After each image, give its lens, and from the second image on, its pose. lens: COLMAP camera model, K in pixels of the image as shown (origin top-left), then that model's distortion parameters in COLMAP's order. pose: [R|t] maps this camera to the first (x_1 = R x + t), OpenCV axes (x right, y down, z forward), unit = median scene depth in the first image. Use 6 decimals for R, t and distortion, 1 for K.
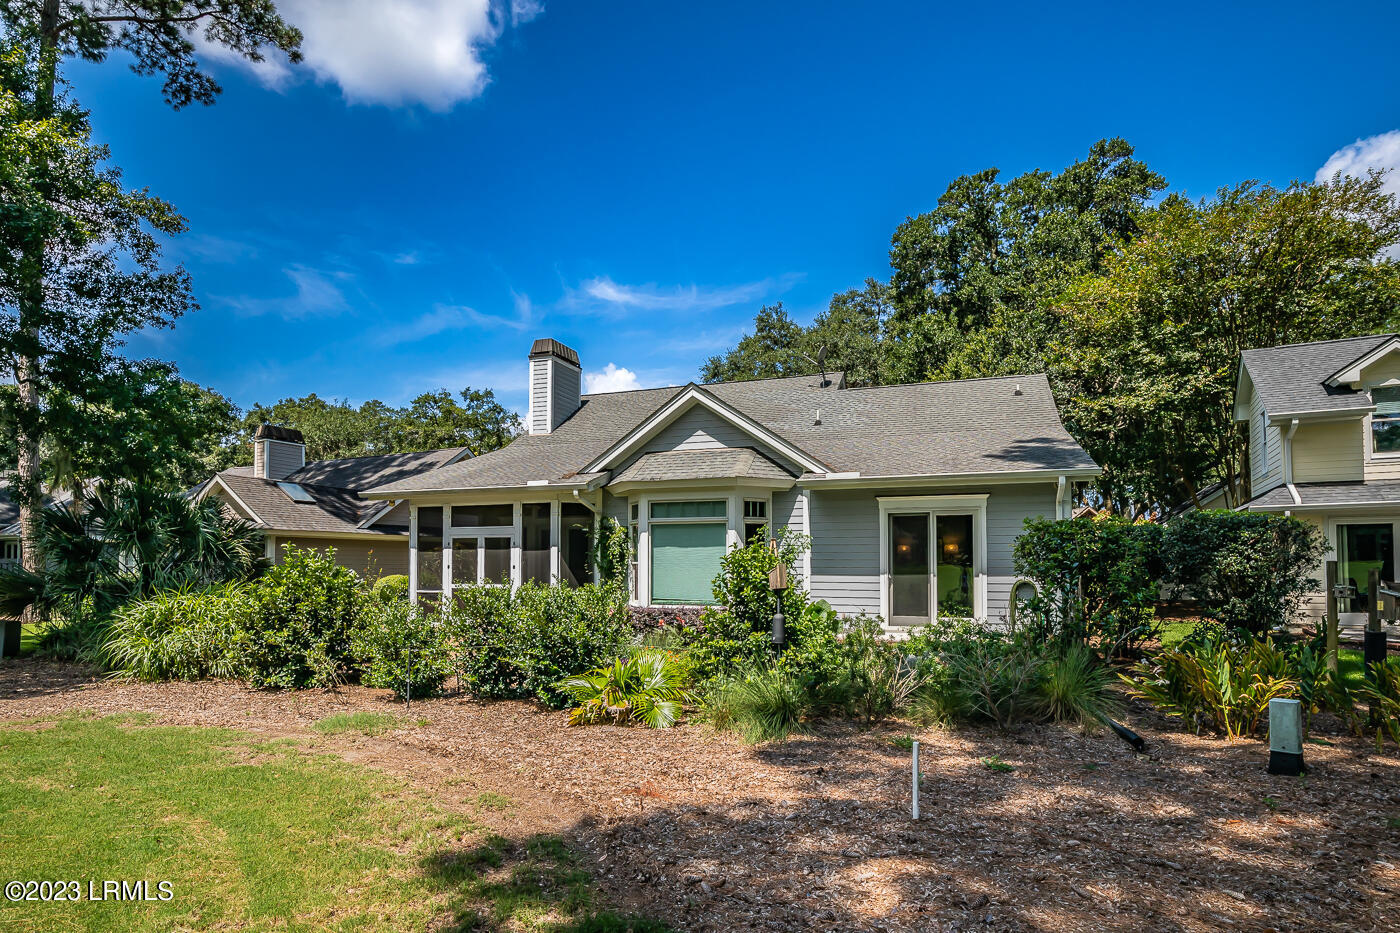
lens RADIAL K [[713.2, 0, 692.2], [0, 713.2, 521.7], [0, 0, 1]] dist [-0.018023, -0.000890]
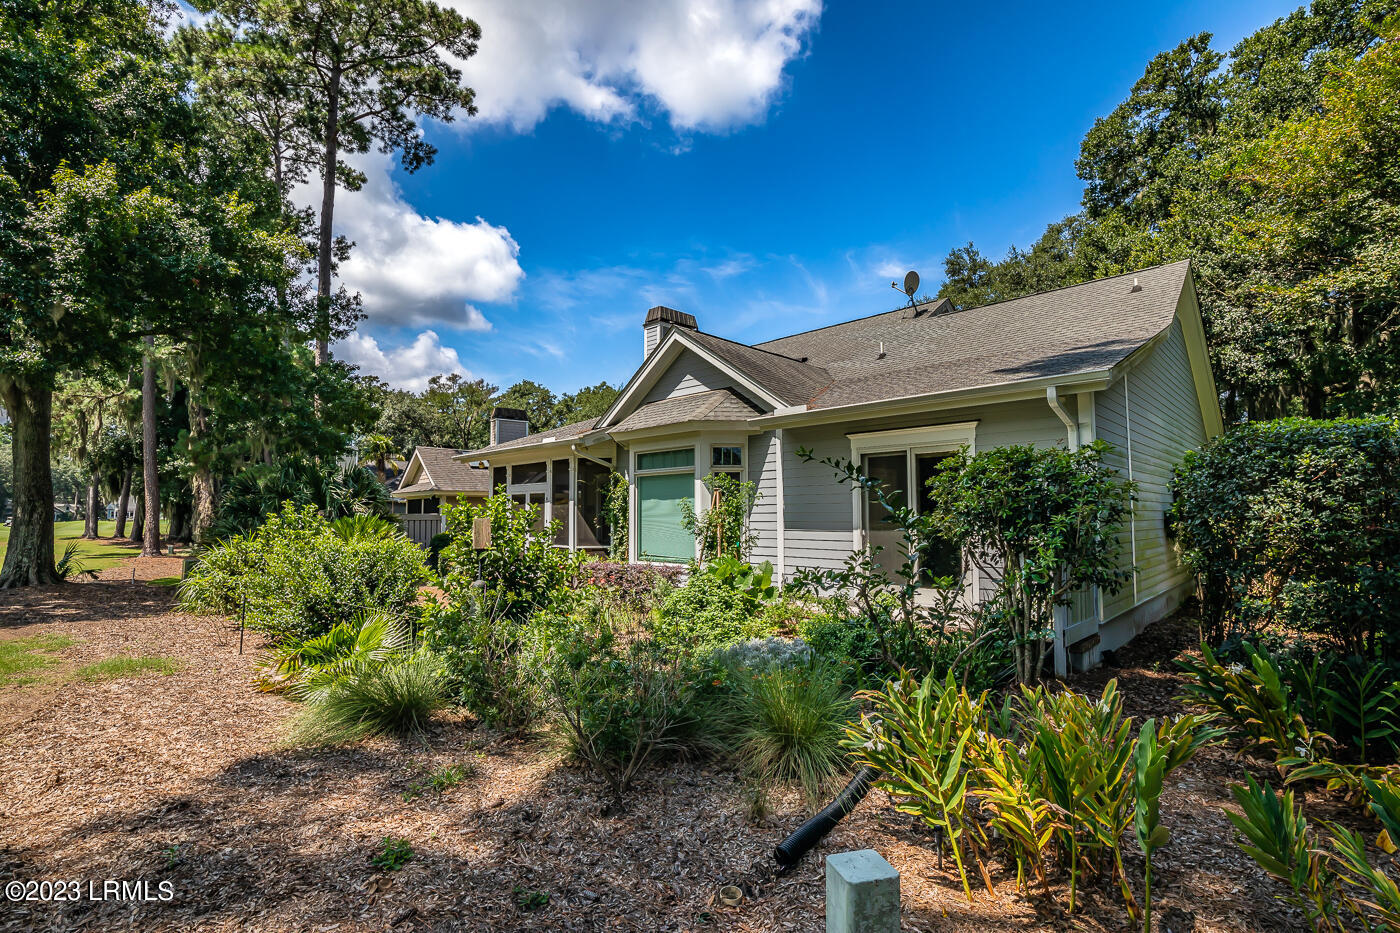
lens RADIAL K [[633.2, 0, 701.8], [0, 633.2, 468.0], [0, 0, 1]] dist [-0.031053, 0.000189]
pose [[0.908653, -0.031119, -0.416390, 0.352097], [0.021899, 0.999398, -0.026902, 0.016078], [0.416976, 0.015326, 0.908788, 0.247549]]
